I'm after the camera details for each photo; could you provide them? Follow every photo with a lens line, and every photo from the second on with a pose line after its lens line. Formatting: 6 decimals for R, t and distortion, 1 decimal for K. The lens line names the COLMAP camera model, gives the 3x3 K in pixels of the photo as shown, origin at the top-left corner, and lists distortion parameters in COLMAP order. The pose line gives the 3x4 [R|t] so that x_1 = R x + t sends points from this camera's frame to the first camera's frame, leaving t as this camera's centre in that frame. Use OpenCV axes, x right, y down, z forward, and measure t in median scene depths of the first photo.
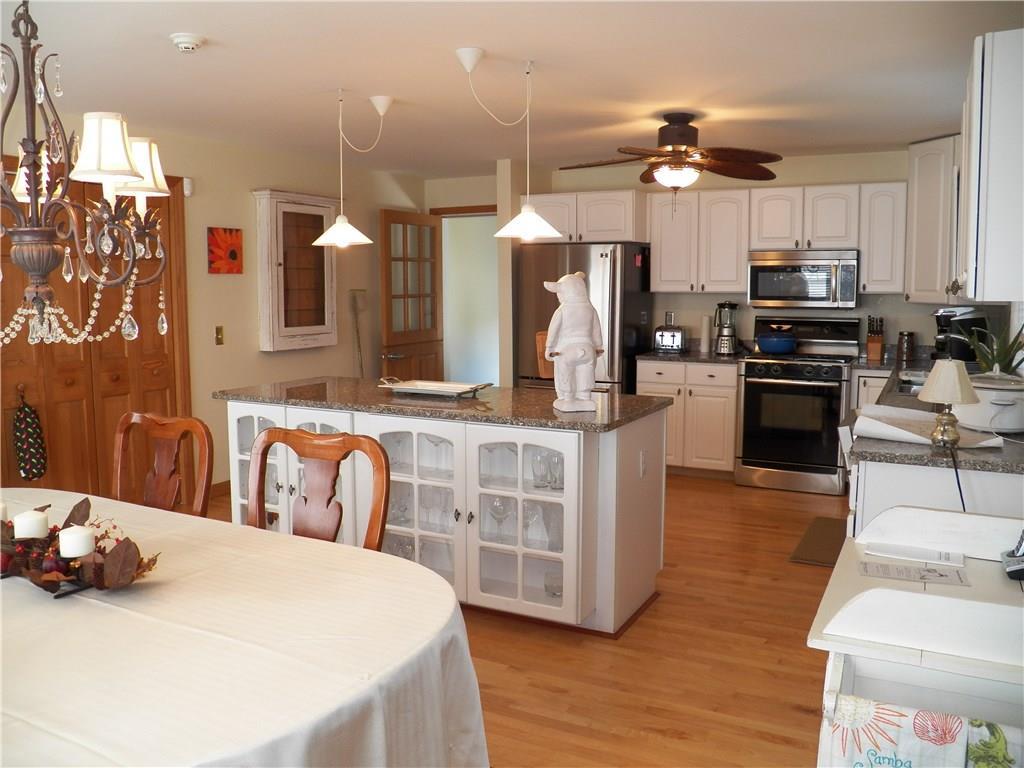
lens RADIAL K [[843.3, 0, 499.2], [0, 843.3, 379.0], [0, 0, 1]] dist [-0.133920, 0.081732]
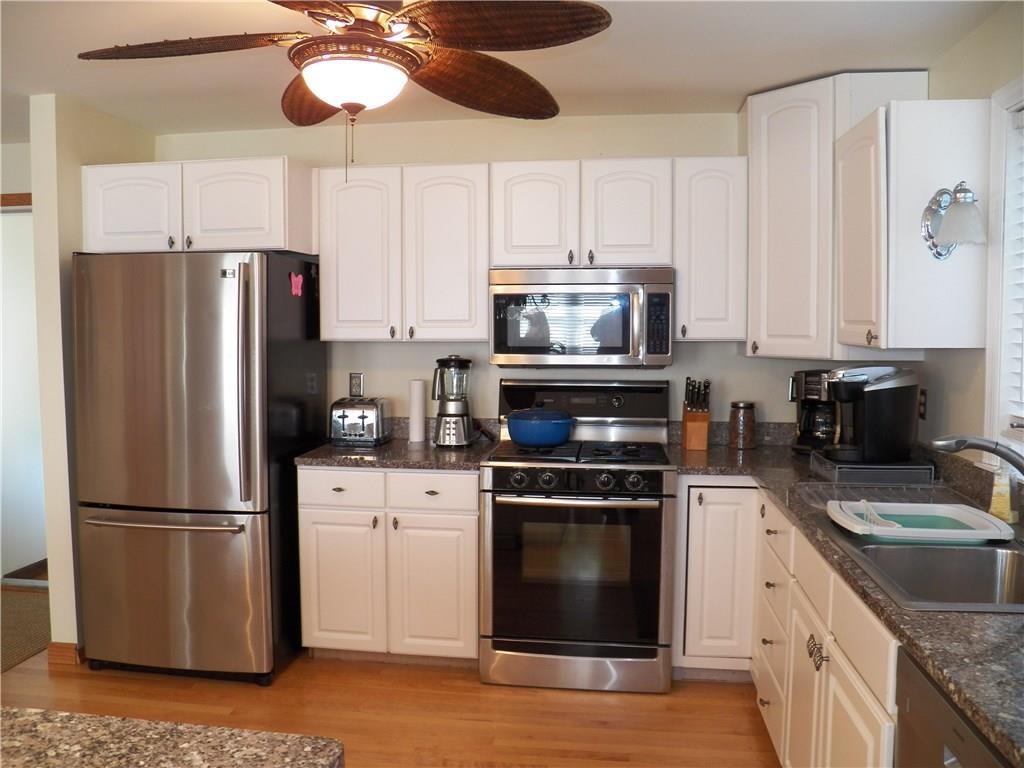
lens RADIAL K [[843.3, 0, 499.2], [0, 843.3, 379.0], [0, 0, 1]] dist [-0.133920, 0.081732]
pose [[0.938301, -0.019071, 0.345294, 0.101471], [0.035290, 0.998546, -0.040747, -0.052626], [-0.344015, 0.050418, 0.937610, 0.445014]]
